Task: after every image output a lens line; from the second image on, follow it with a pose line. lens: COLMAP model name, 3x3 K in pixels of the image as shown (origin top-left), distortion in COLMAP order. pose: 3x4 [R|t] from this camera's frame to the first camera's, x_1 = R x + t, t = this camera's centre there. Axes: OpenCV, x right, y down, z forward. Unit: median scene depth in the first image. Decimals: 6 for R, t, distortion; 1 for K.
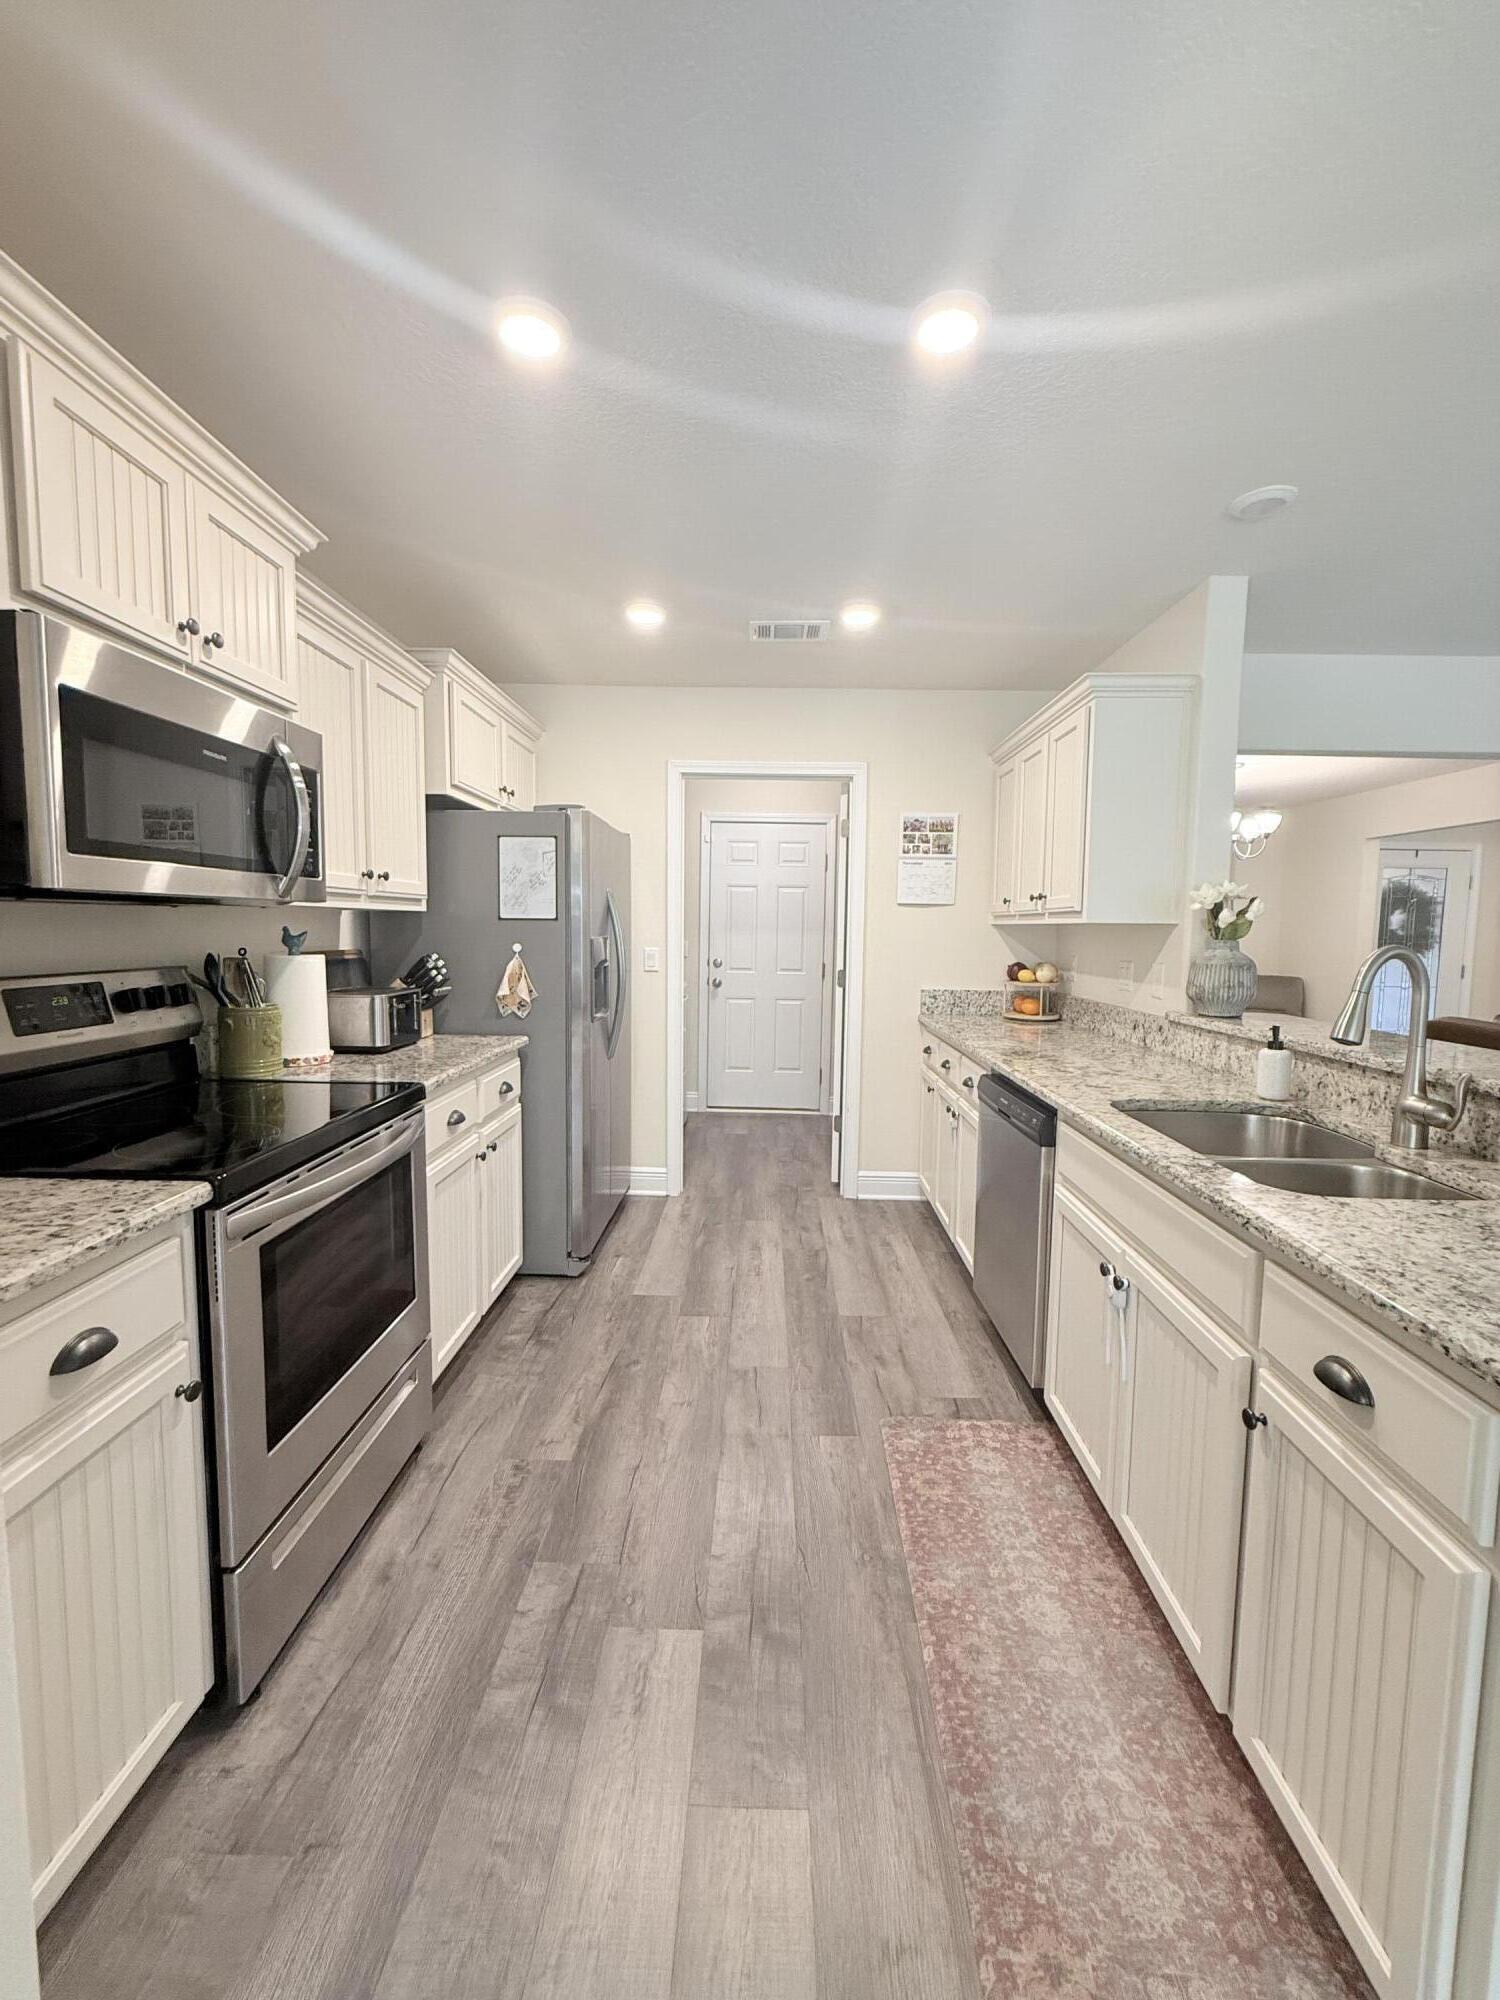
lens RADIAL K [[848.3, 0, 750.0], [0, 848.3, 1000.0], [0, 0, 1]] dist [-0.001449, -0.000043]
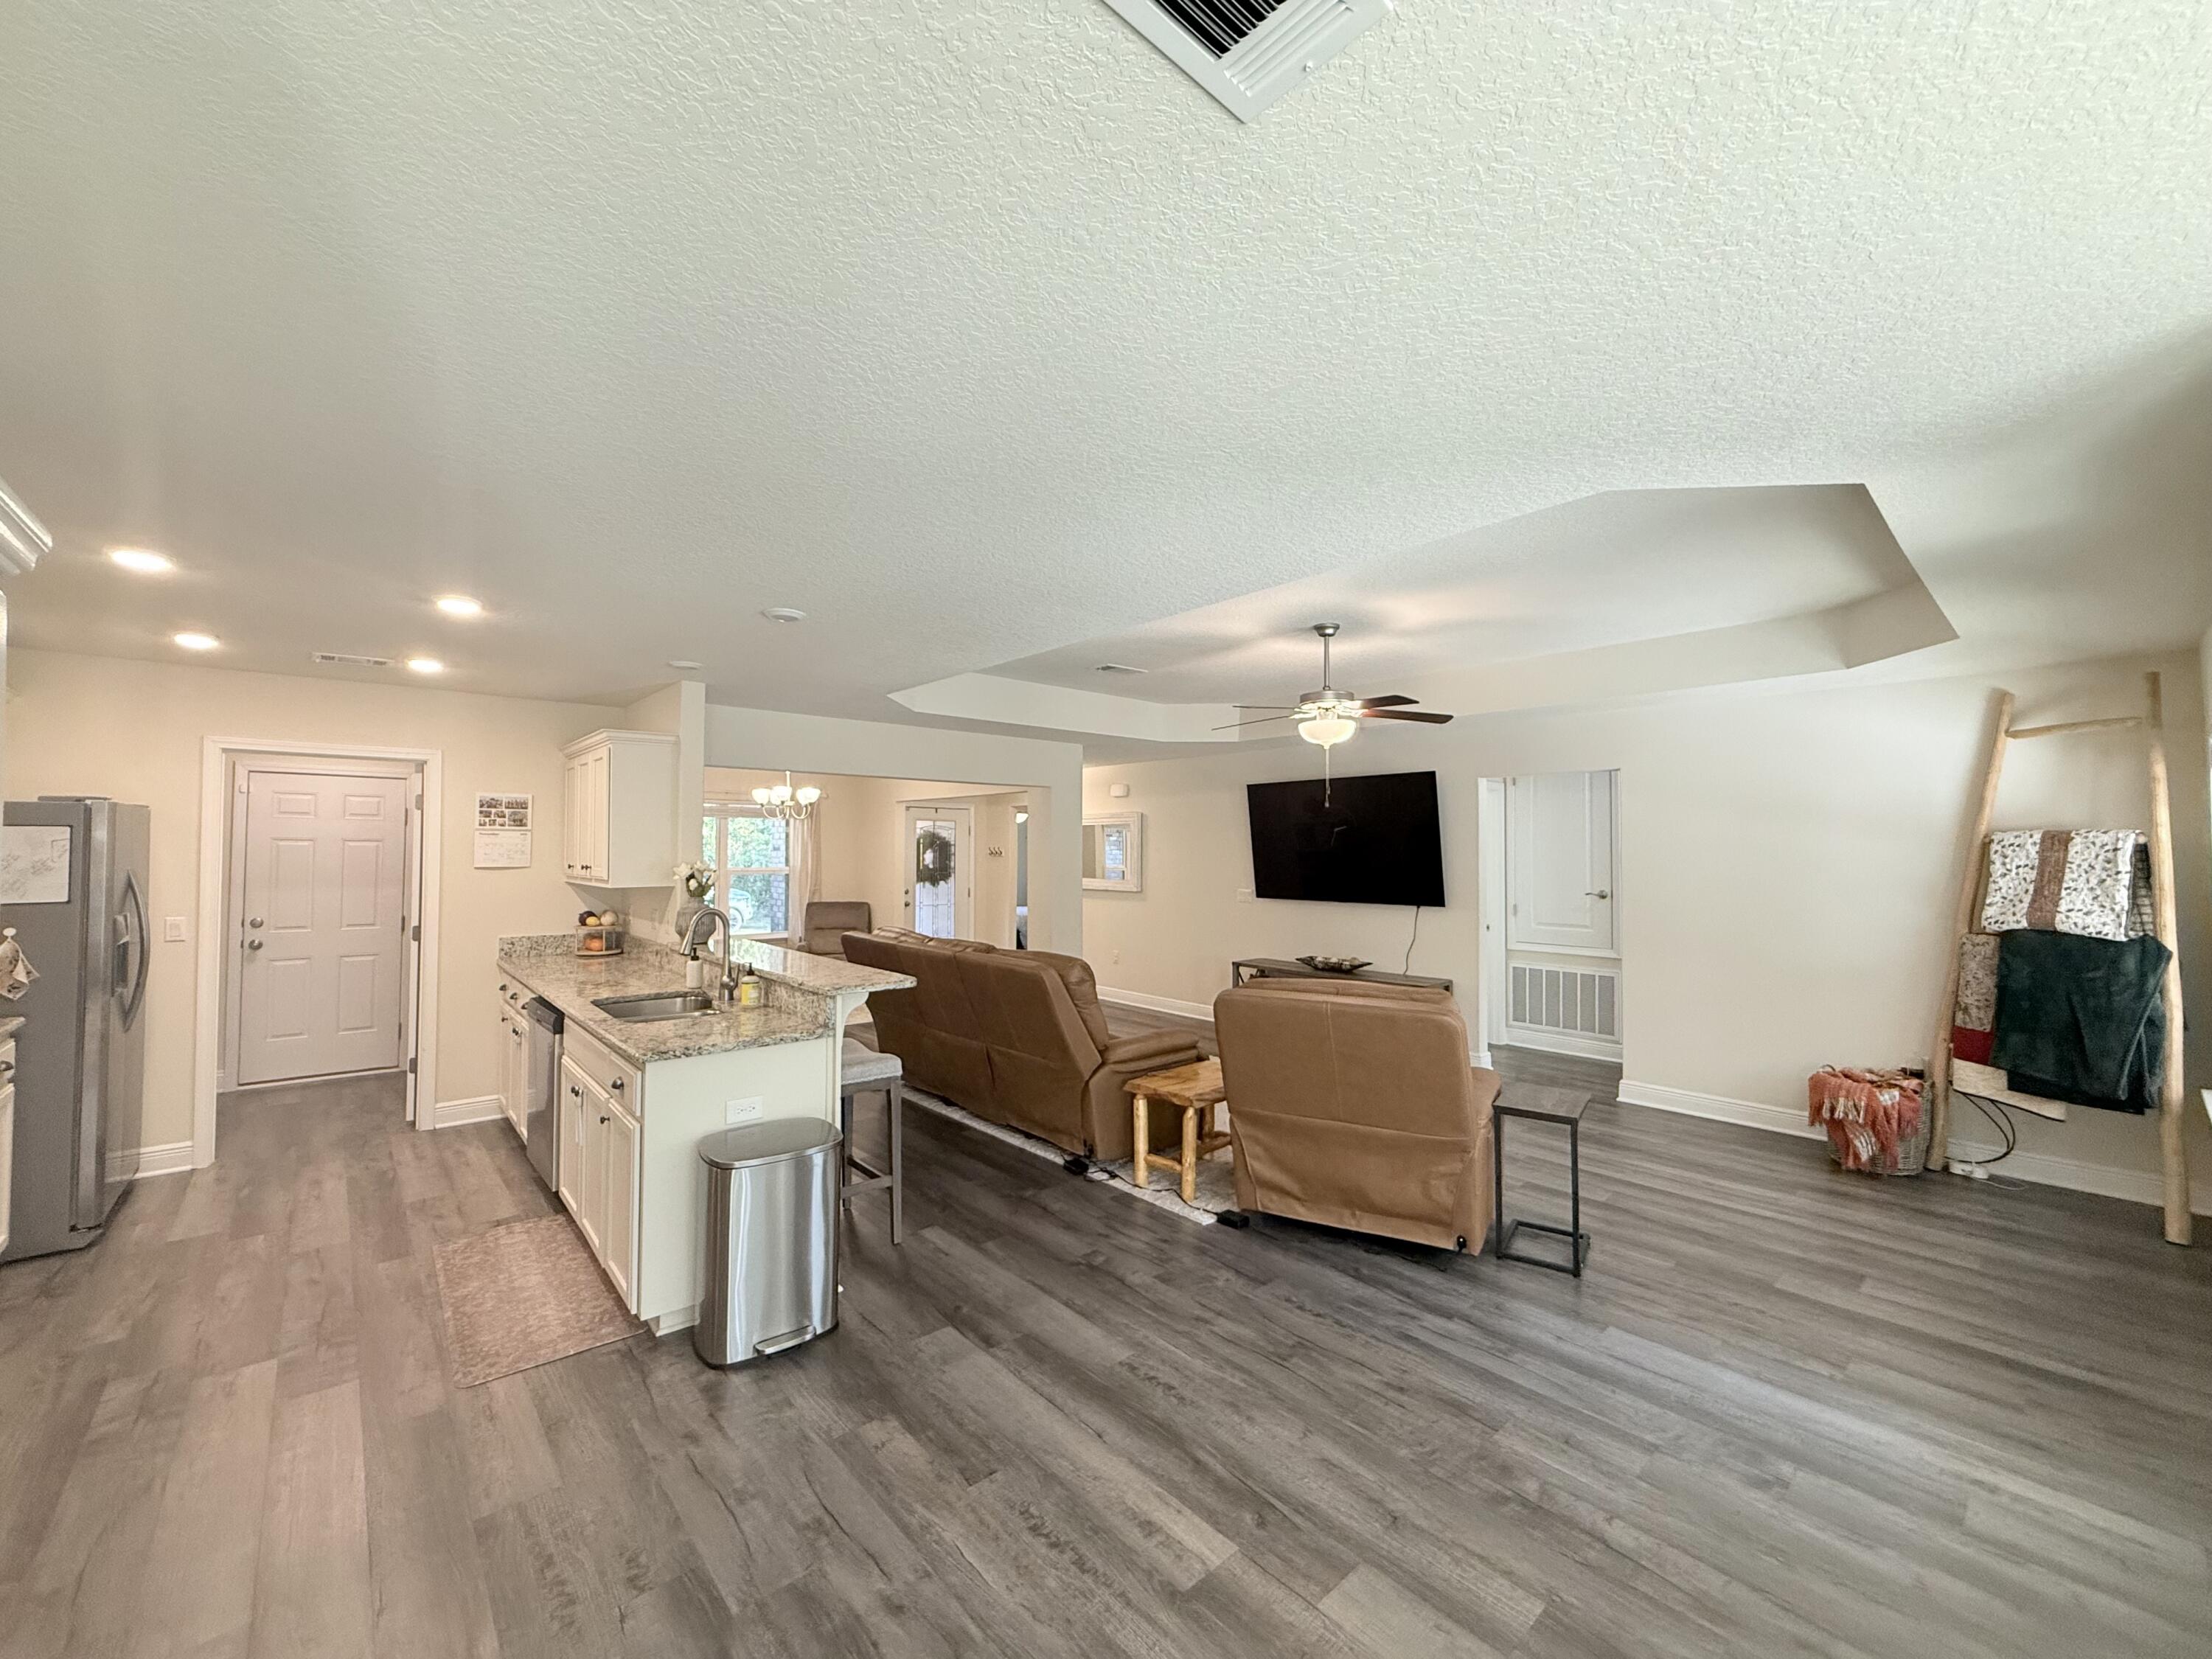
lens RADIAL K [[885.8, 0, 1097.3], [0, 885.8, 822.9], [0, 0, 1]] dist [0.000182, 0.000681]
pose [[0.740974, 0.007475, 0.671492, -0.017403], [0.070729, 0.993508, -0.089107, -0.003179], [-0.667799, 0.113519, 0.735635, -0.593997]]
